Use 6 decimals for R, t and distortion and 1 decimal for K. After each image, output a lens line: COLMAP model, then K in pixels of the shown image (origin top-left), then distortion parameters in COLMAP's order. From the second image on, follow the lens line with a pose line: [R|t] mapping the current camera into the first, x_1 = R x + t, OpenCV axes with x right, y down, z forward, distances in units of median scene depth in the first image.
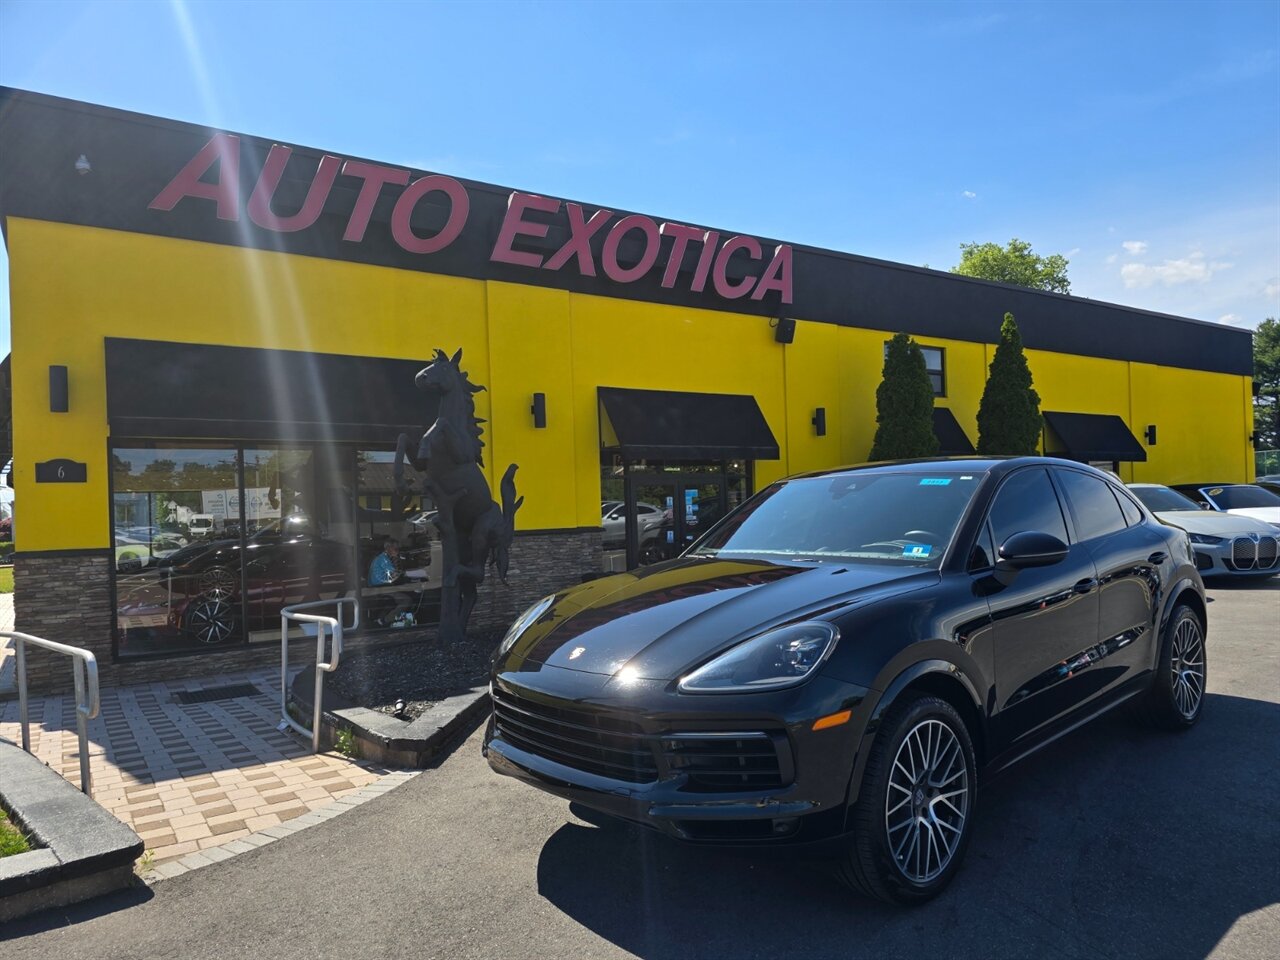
lens RADIAL K [[901.3, 0, 640.0], [0, 901.3, 480.0], [0, 0, 1]] dist [0.020754, -0.003082]
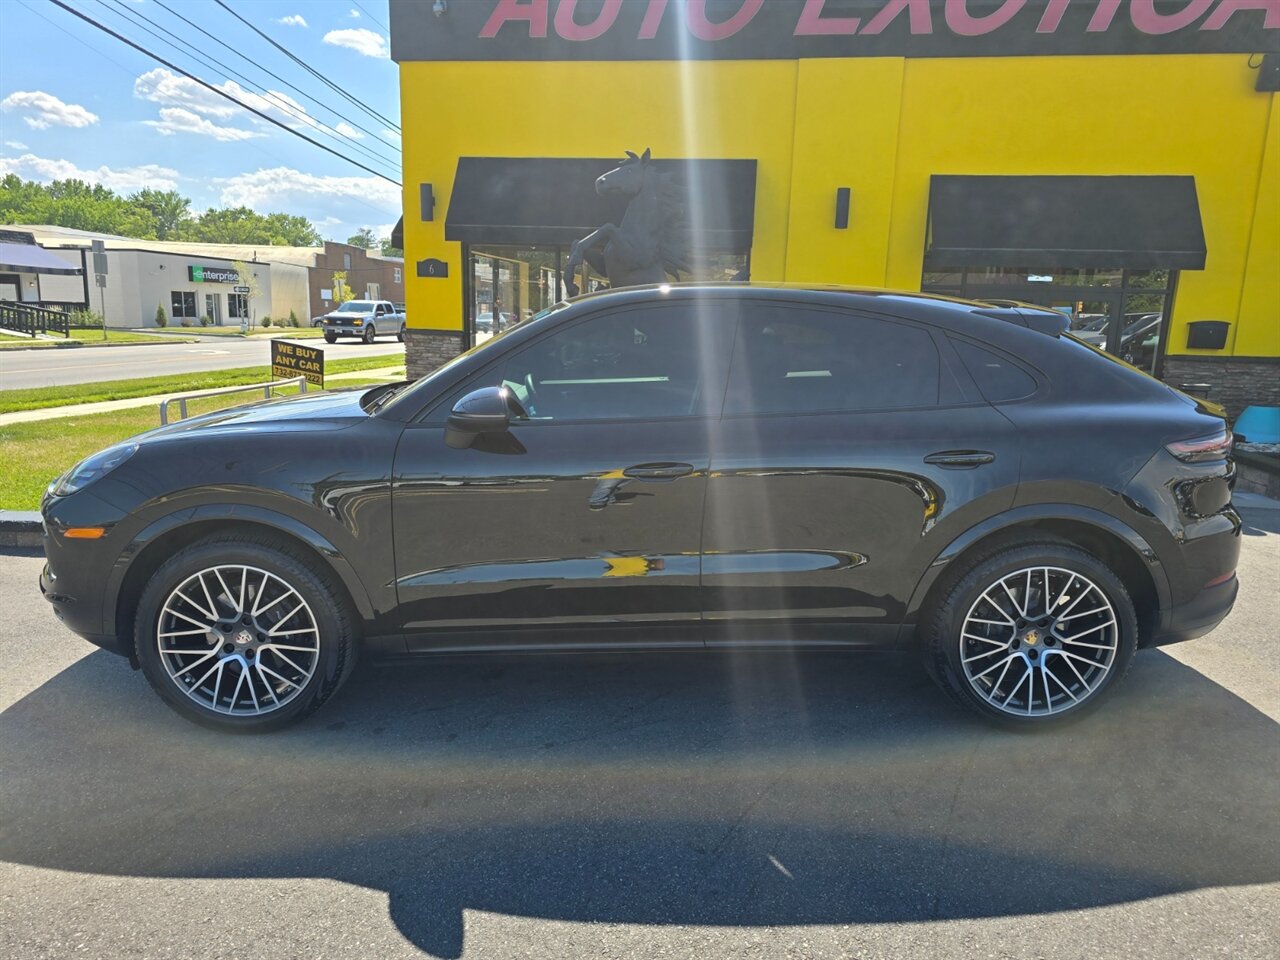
lens RADIAL K [[882.2, 0, 634.7], [0, 882.2, 477.8], [0, 0, 1]] dist [0.021554, -0.017386]
pose [[0.730305, 0.176555, -0.659912, 0.453605], [-0.025883, 0.972482, 0.231536, -0.018429], [0.682631, -0.152011, 0.714778, 0.235080]]
